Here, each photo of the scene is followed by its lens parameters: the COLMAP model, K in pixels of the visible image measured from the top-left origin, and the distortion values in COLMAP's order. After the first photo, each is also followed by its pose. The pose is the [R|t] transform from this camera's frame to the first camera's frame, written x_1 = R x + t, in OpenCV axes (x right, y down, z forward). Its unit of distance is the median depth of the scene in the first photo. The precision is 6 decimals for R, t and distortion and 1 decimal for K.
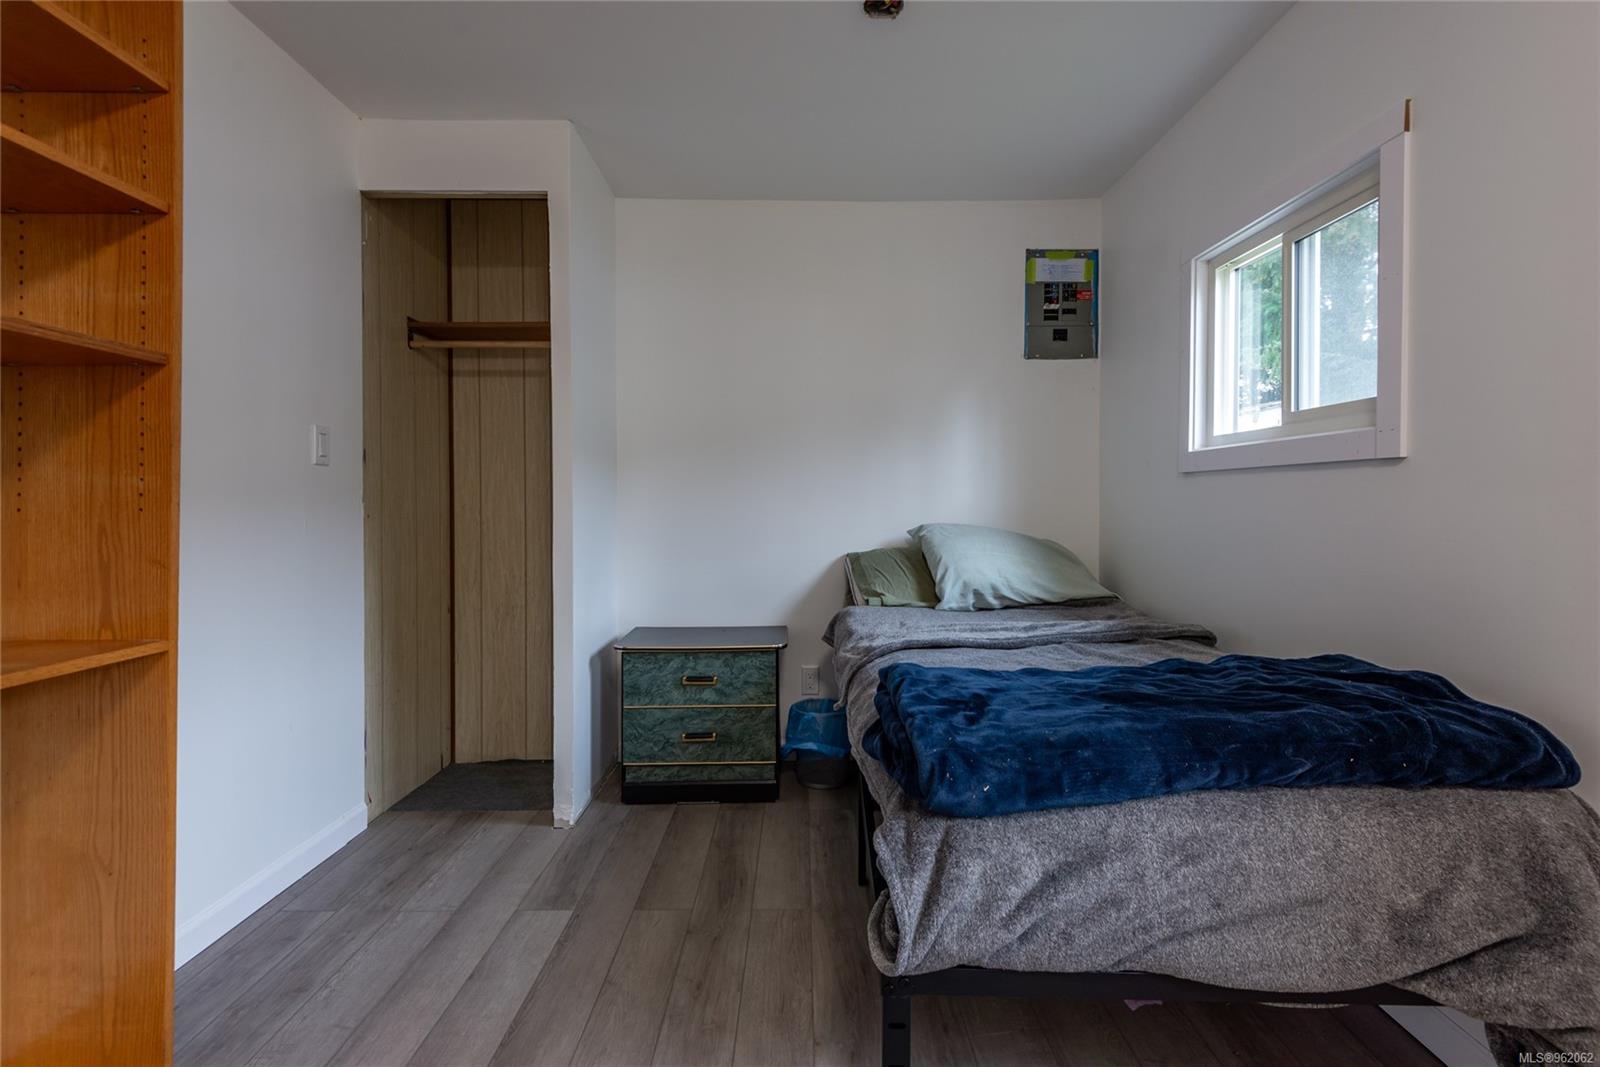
lens RADIAL K [[739.4, 0, 803.3], [0, 739.4, 510.6], [0, 0, 1]] dist [0.025804, -0.015519]
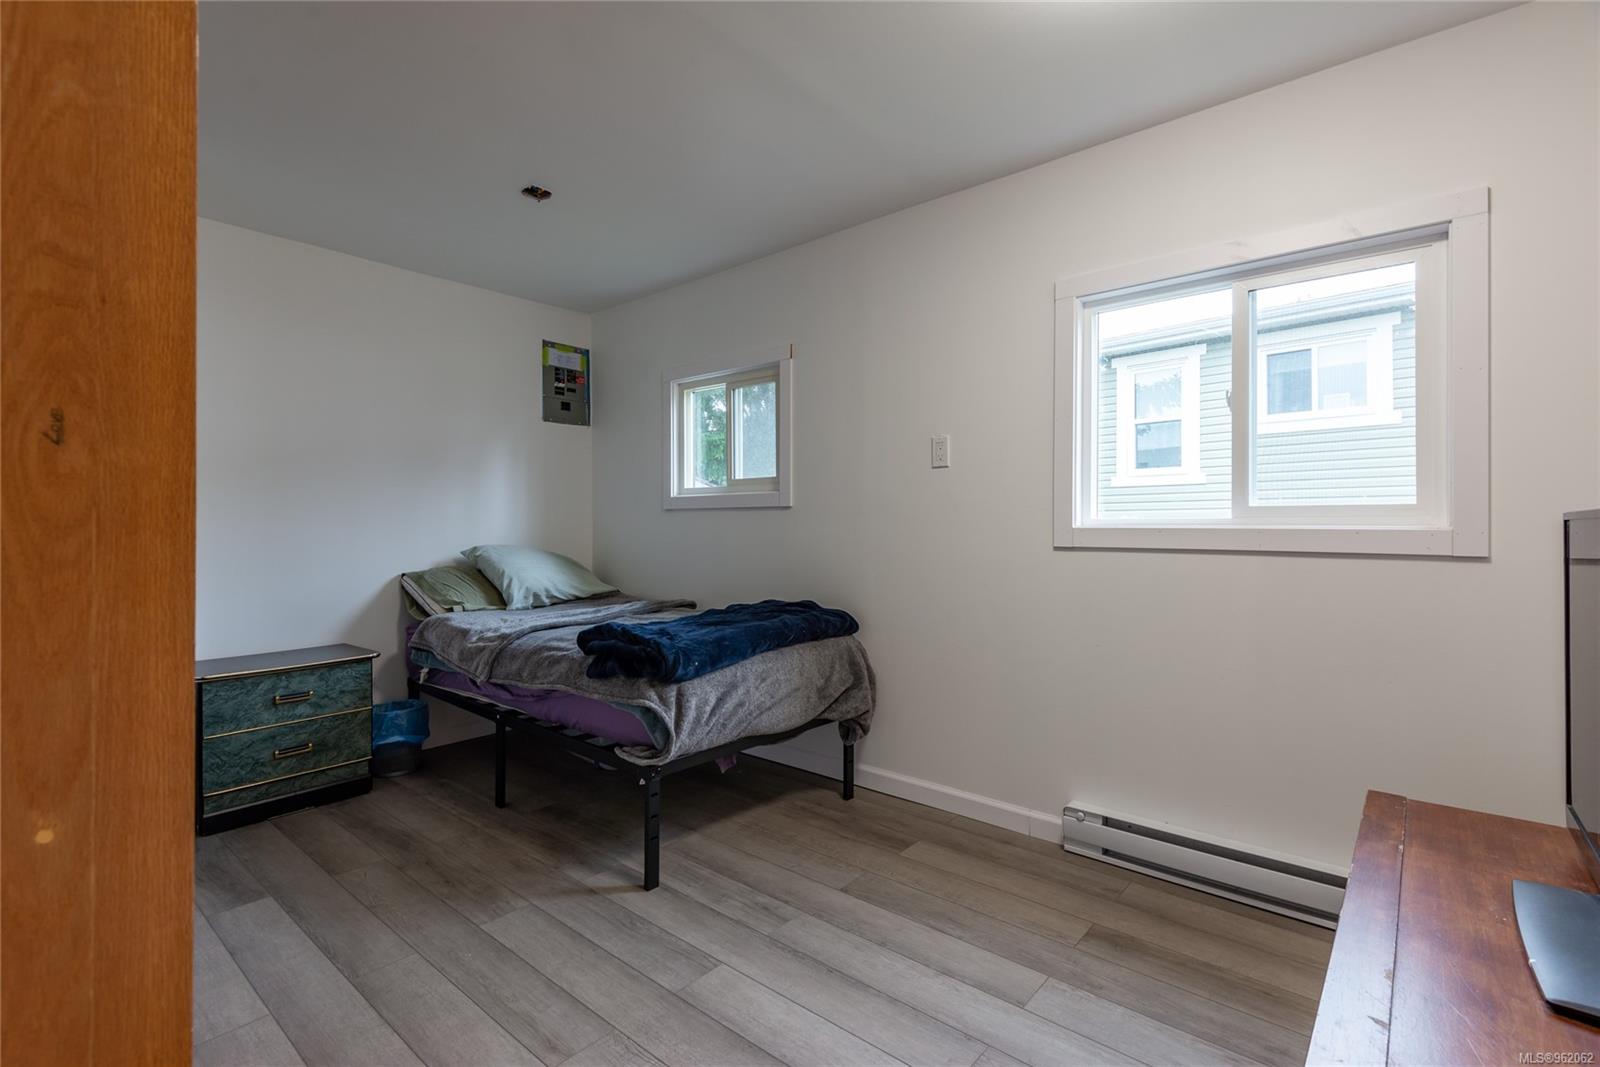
lens RADIAL K [[736.8, 0, 792.3], [0, 736.8, 528.5], [0, 0, 1]] dist [0.001944, -0.000512]
pose [[0.653023, -0.006278, 0.757312, -0.477060], [0.013869, 0.999897, -0.003670, 0.000902], [-0.757211, 0.012900, 0.653043, -0.237841]]
